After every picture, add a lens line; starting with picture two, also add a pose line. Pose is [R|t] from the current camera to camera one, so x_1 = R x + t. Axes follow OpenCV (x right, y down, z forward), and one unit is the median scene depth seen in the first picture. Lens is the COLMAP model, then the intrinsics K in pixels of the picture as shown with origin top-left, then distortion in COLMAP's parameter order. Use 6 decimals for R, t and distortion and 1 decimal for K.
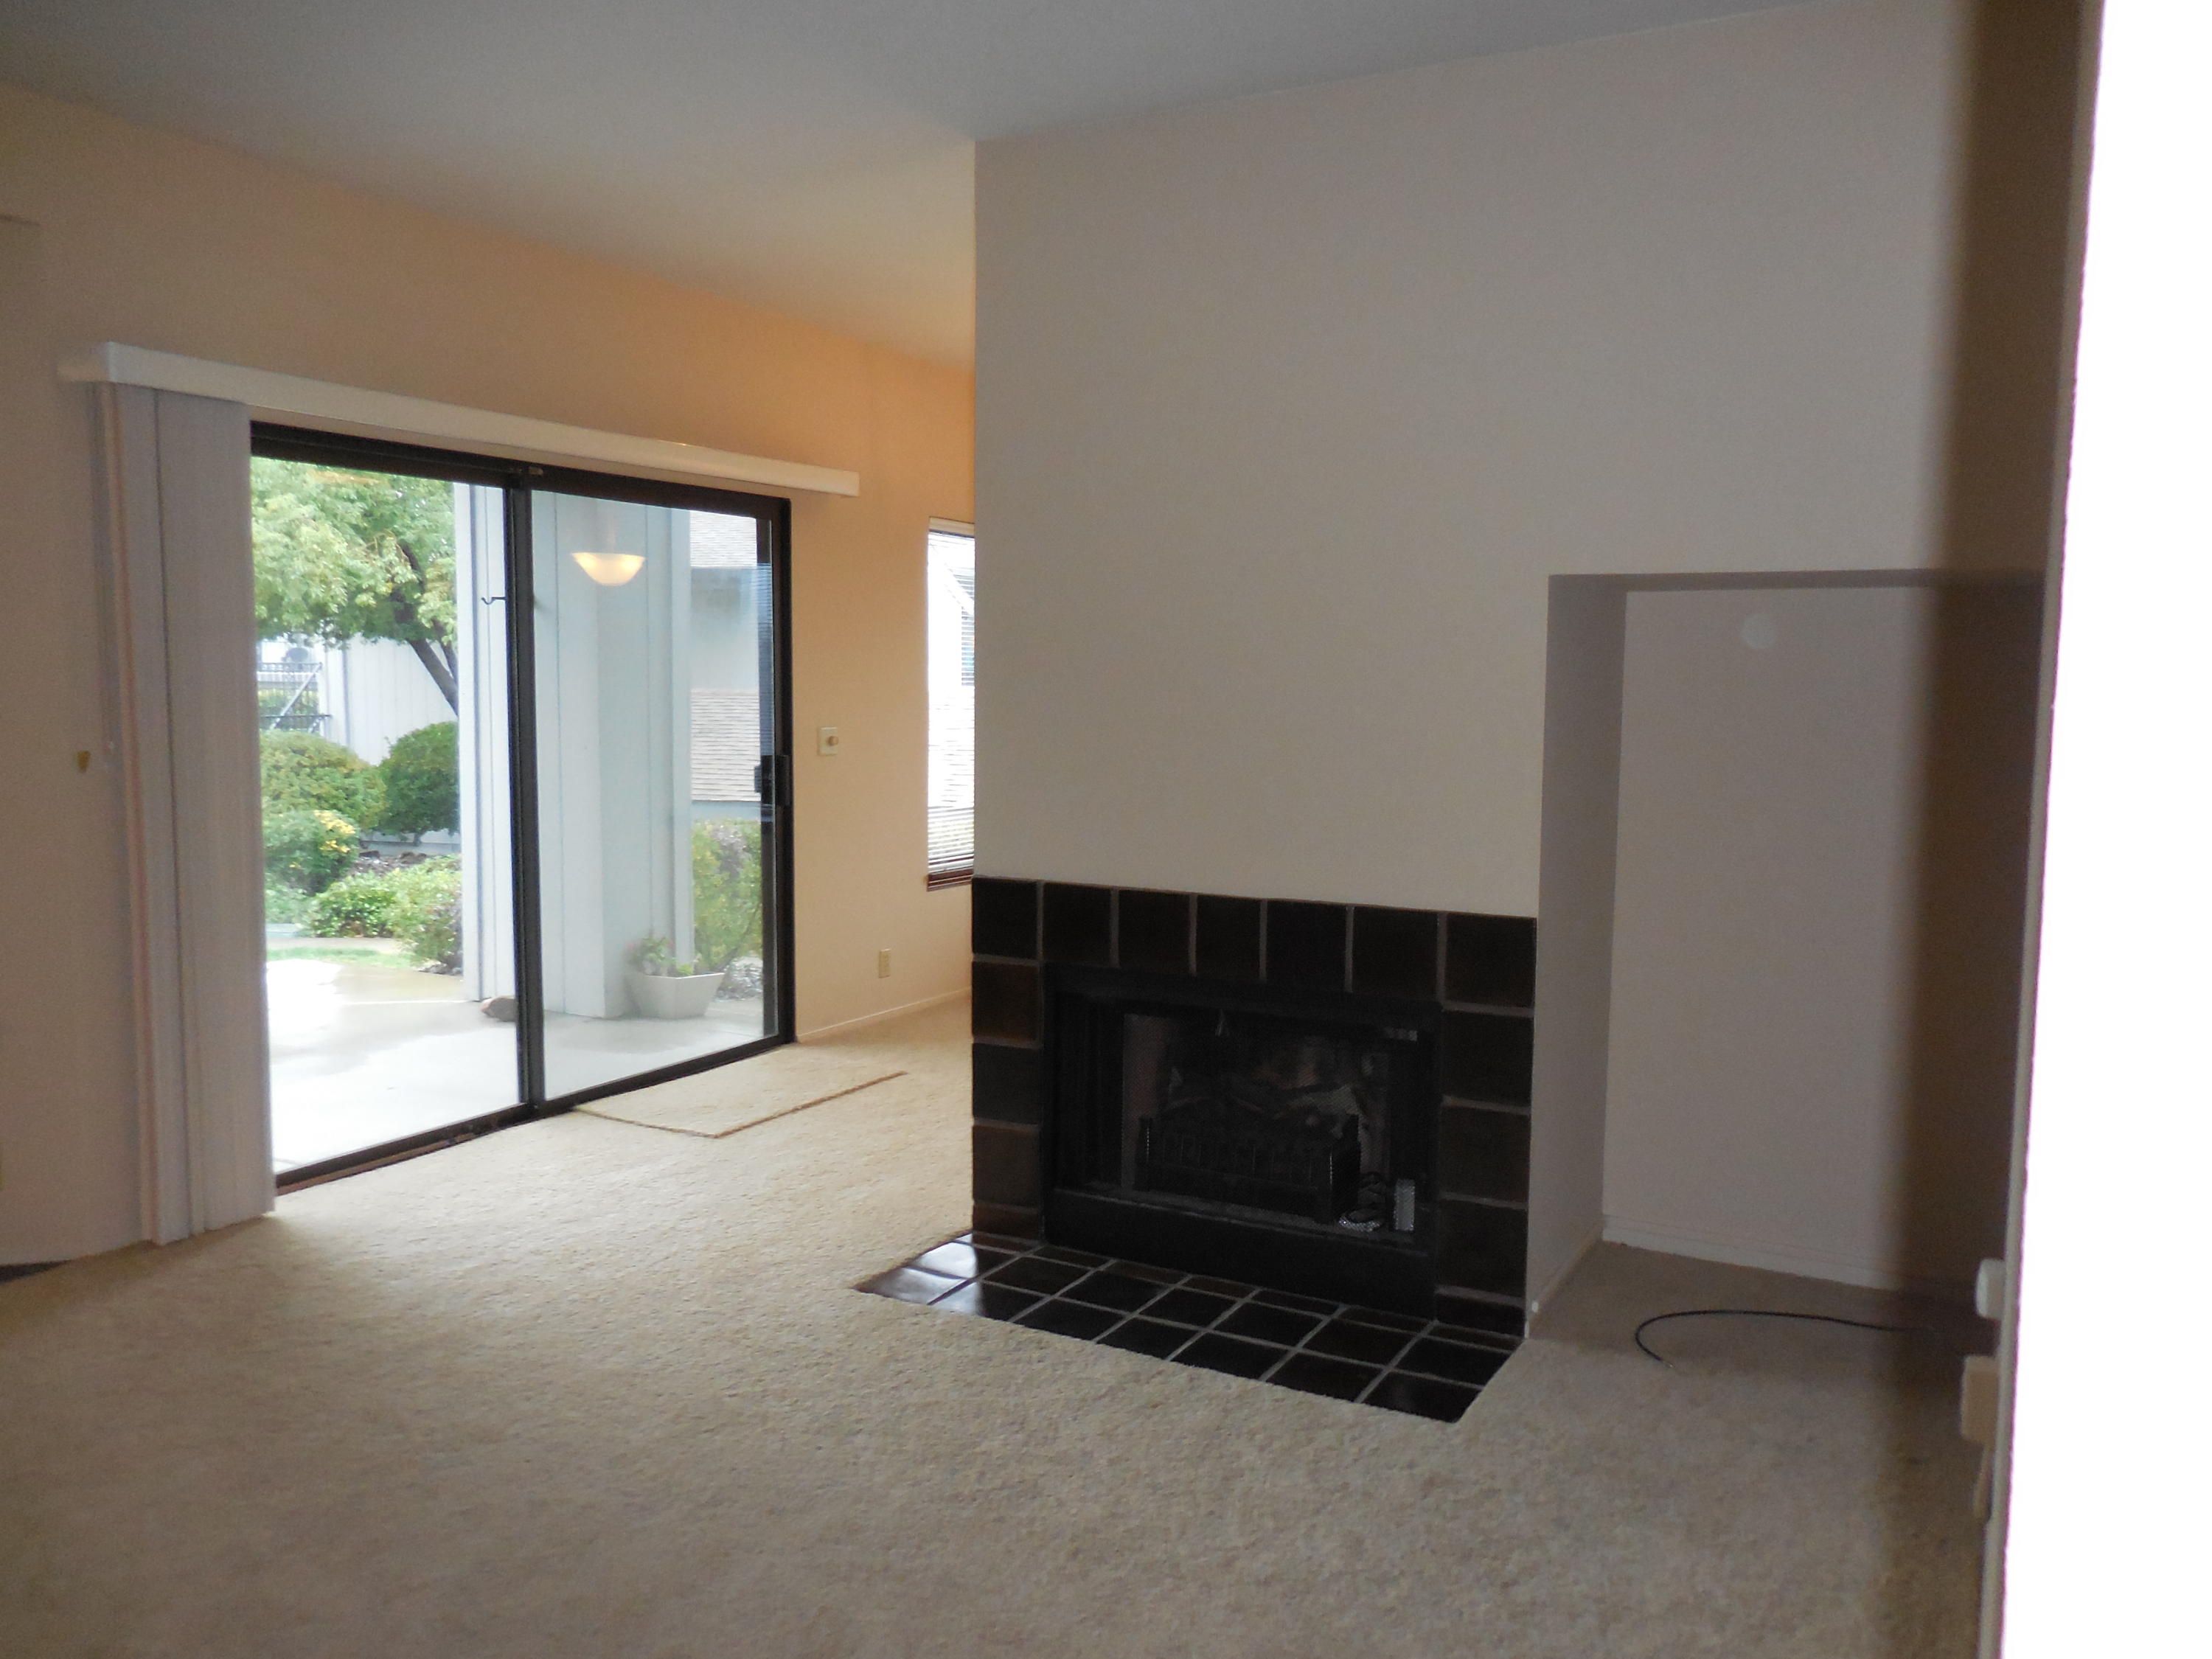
lens RADIAL K [[1687.8, 0, 1103.8], [0, 1687.8, 833.5], [0, 0, 1]] dist [0.000276, 0.009517]
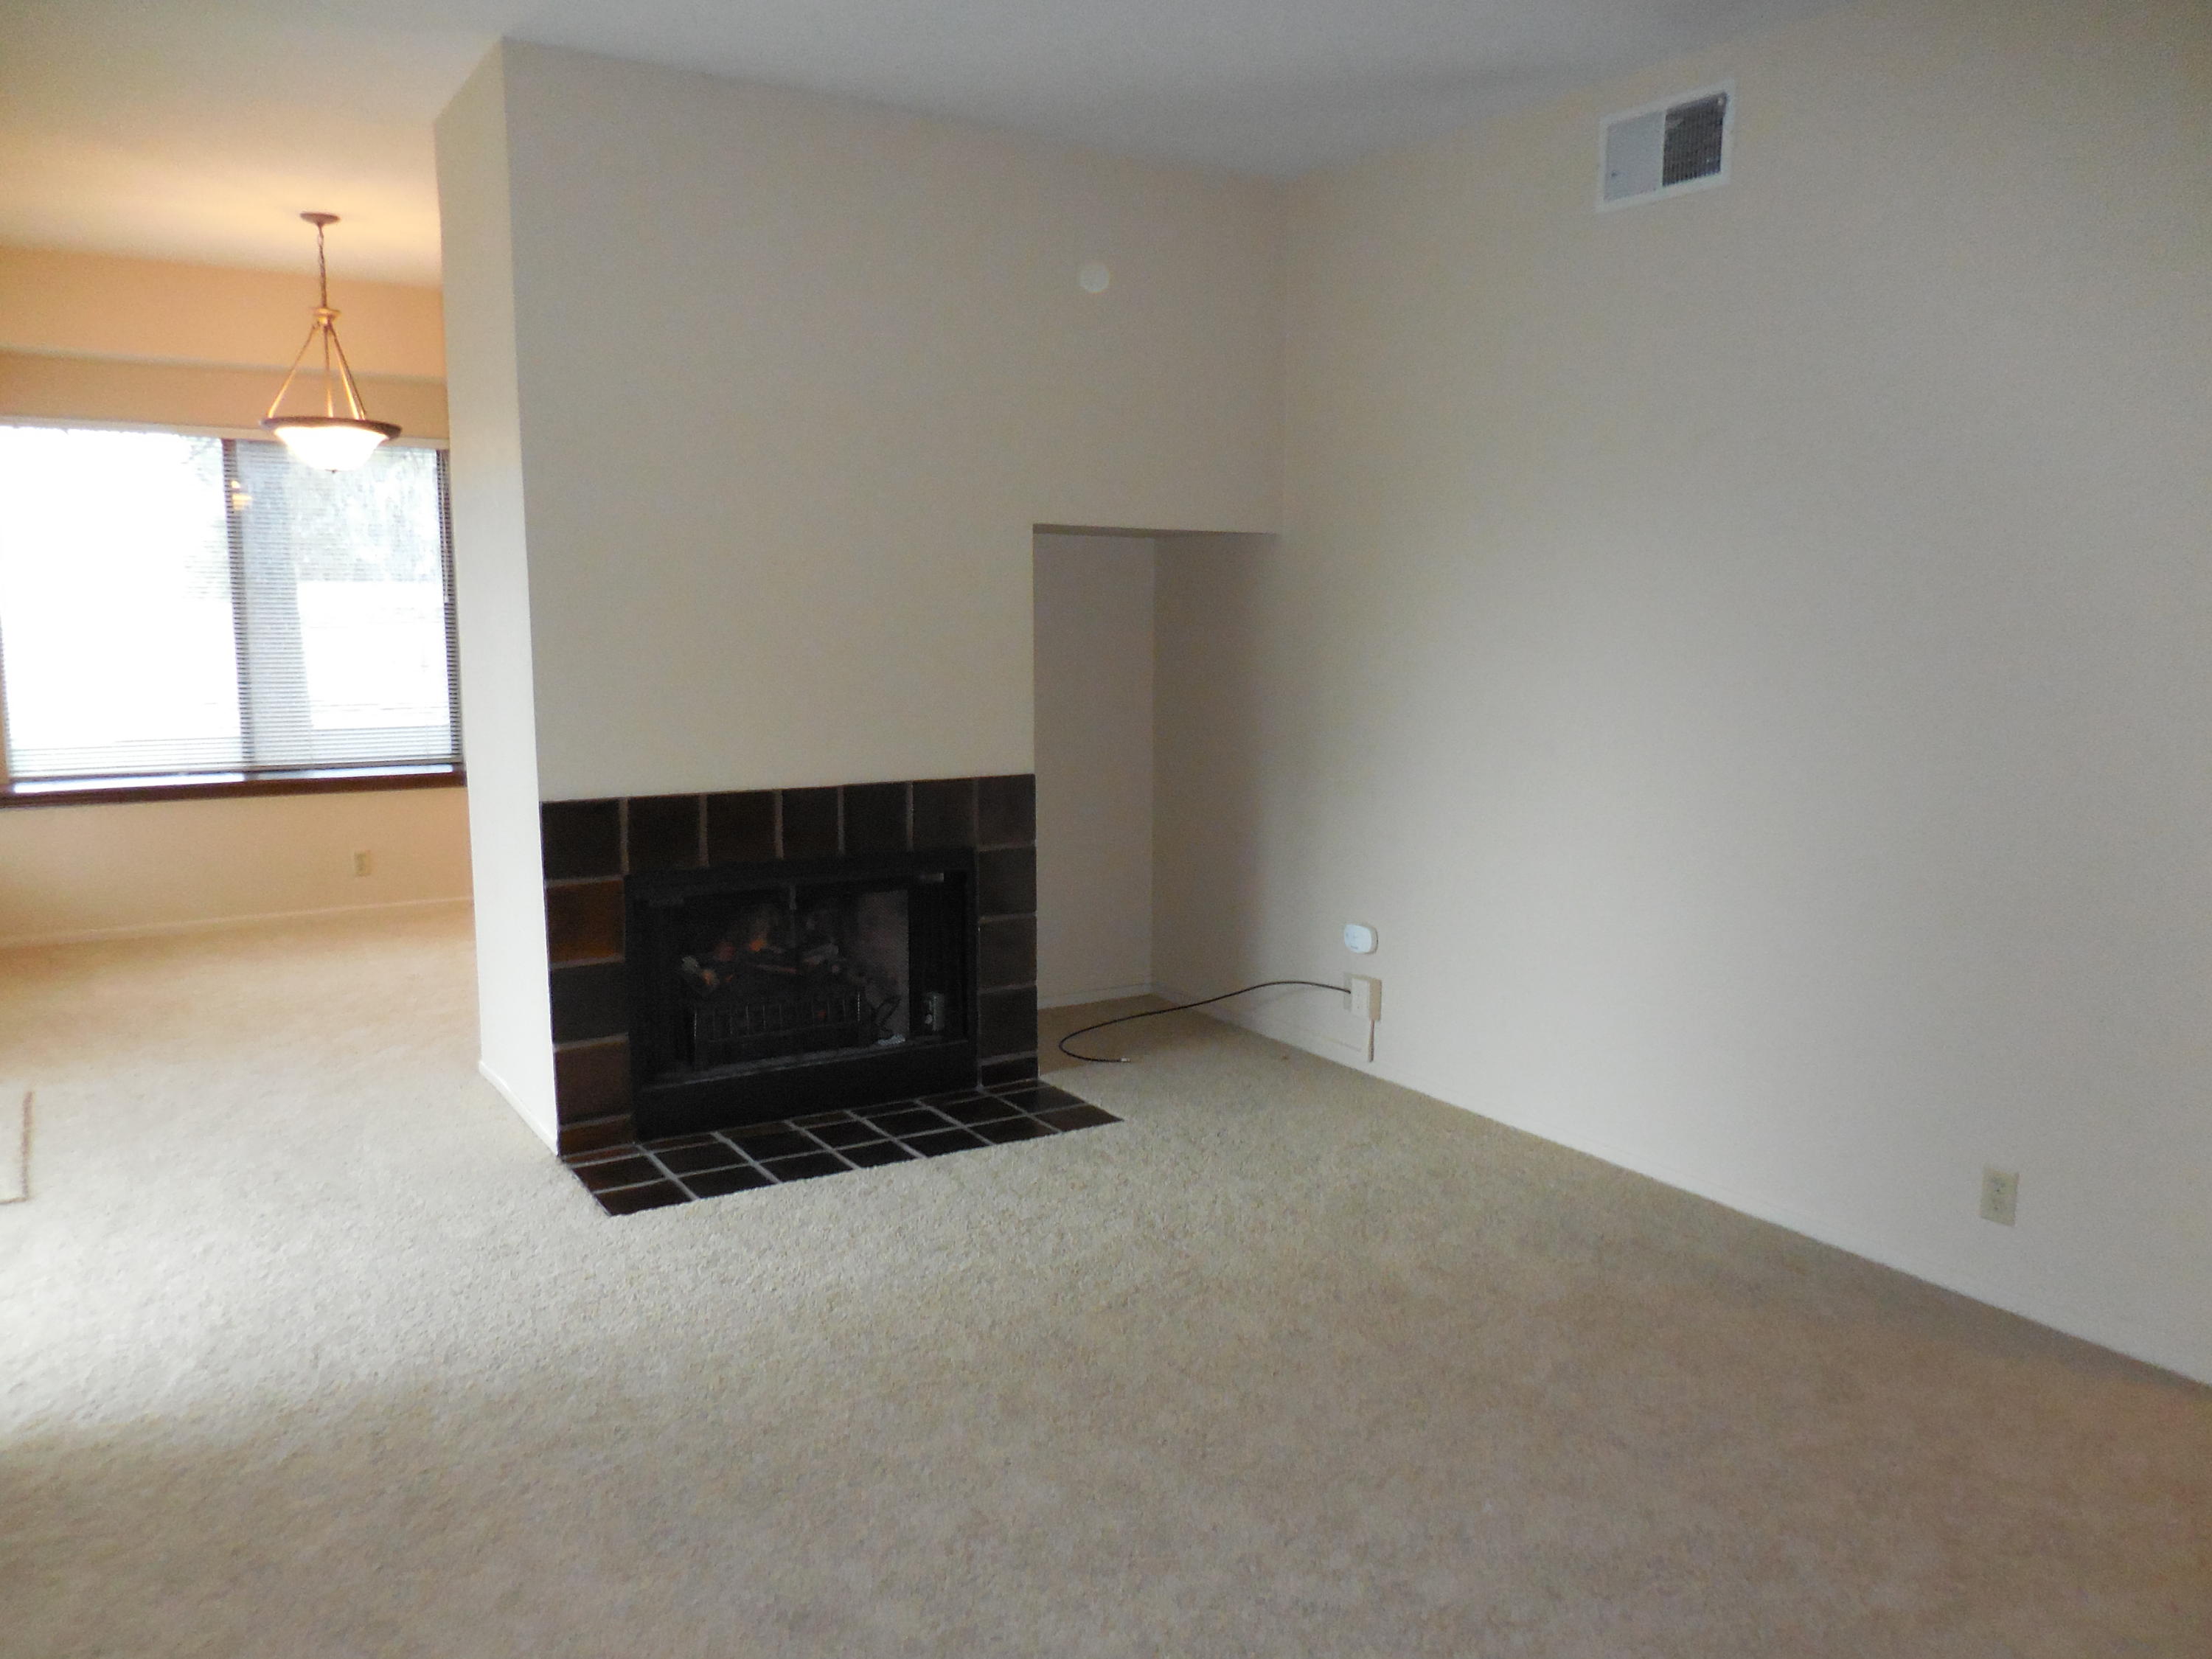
lens RADIAL K [[1687.8, 0, 1102.6], [0, 1687.8, 831.0], [0, 0, 1]] dist [0.000276, 0.009517]
pose [[0.474096, -0.123925, 0.871709, -0.855773], [0.075031, 0.992130, 0.100237, -0.034859], [-0.877271, 0.017883, 0.479663, 0.264267]]
